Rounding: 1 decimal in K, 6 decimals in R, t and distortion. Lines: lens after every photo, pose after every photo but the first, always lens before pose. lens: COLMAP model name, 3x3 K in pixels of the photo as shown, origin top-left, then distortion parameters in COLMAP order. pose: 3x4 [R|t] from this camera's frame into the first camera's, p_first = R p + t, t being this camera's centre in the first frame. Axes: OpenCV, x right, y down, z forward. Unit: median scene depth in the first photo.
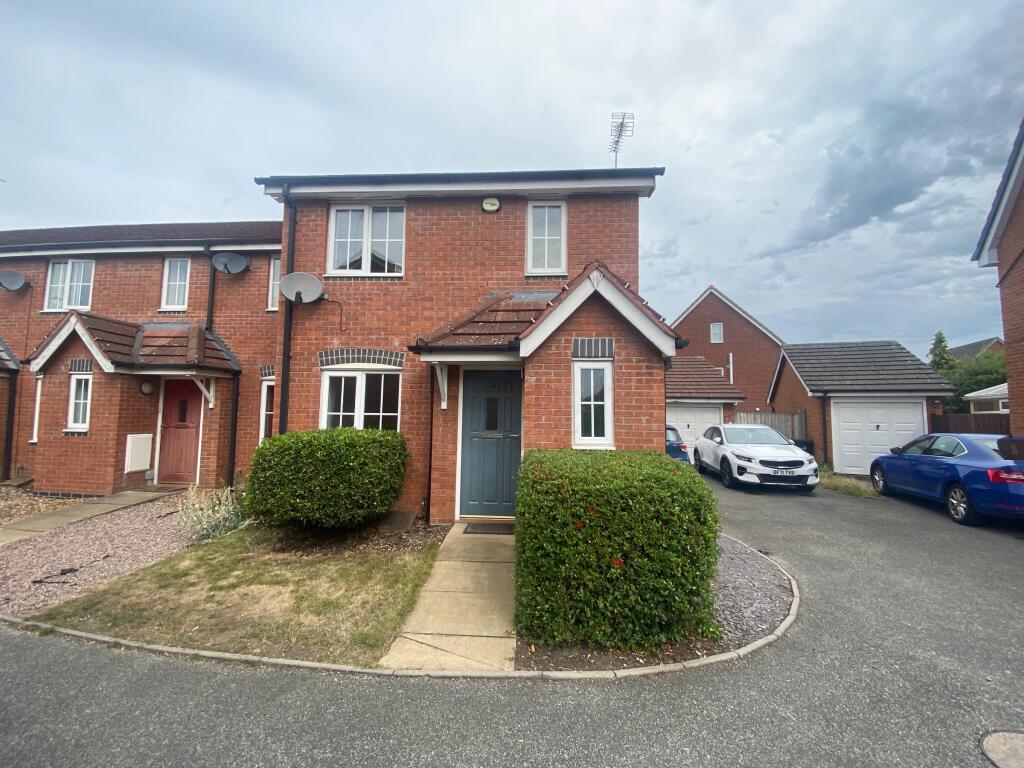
lens RADIAL K [[418.1, 0, 511.3], [0, 418.1, 383.4], [0, 0, 1]] dist [0.009004, -0.016507]
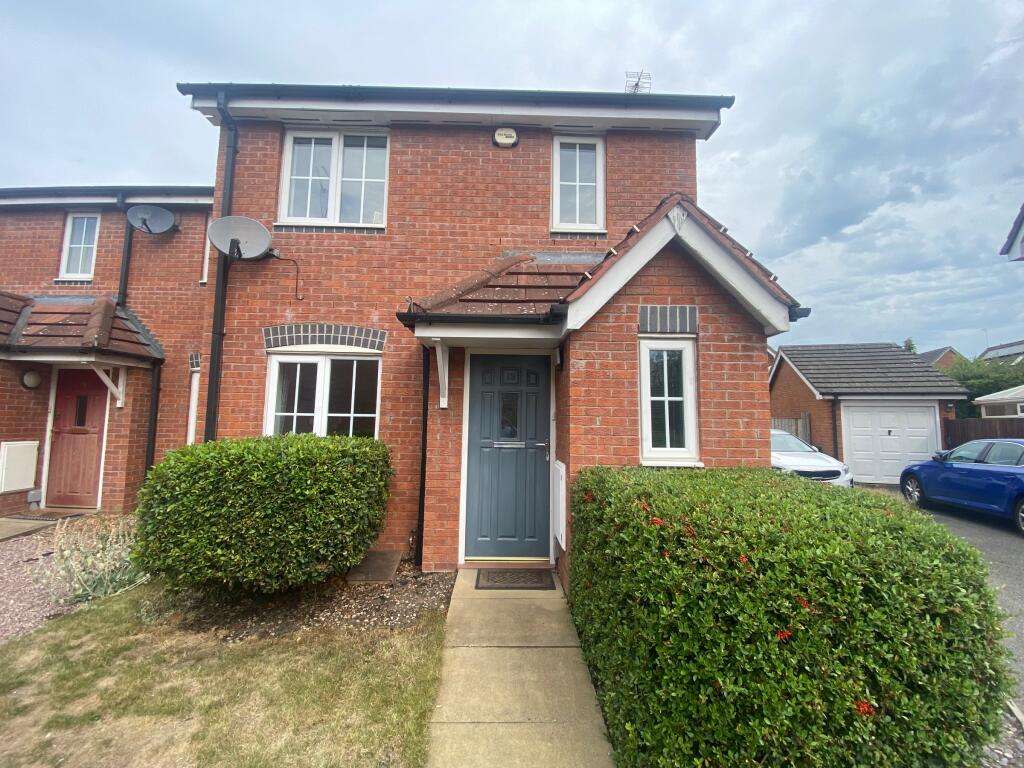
lens RADIAL K [[418.1, 0, 511.3], [0, 418.1, 383.4], [0, 0, 1]] dist [0.009004, -0.016507]
pose [[0.996873, 0.009031, 0.078502, -0.098925], [-0.008112, 0.999895, -0.012025, 0.026420], [-0.078602, 0.011351, 0.996841, 0.268329]]
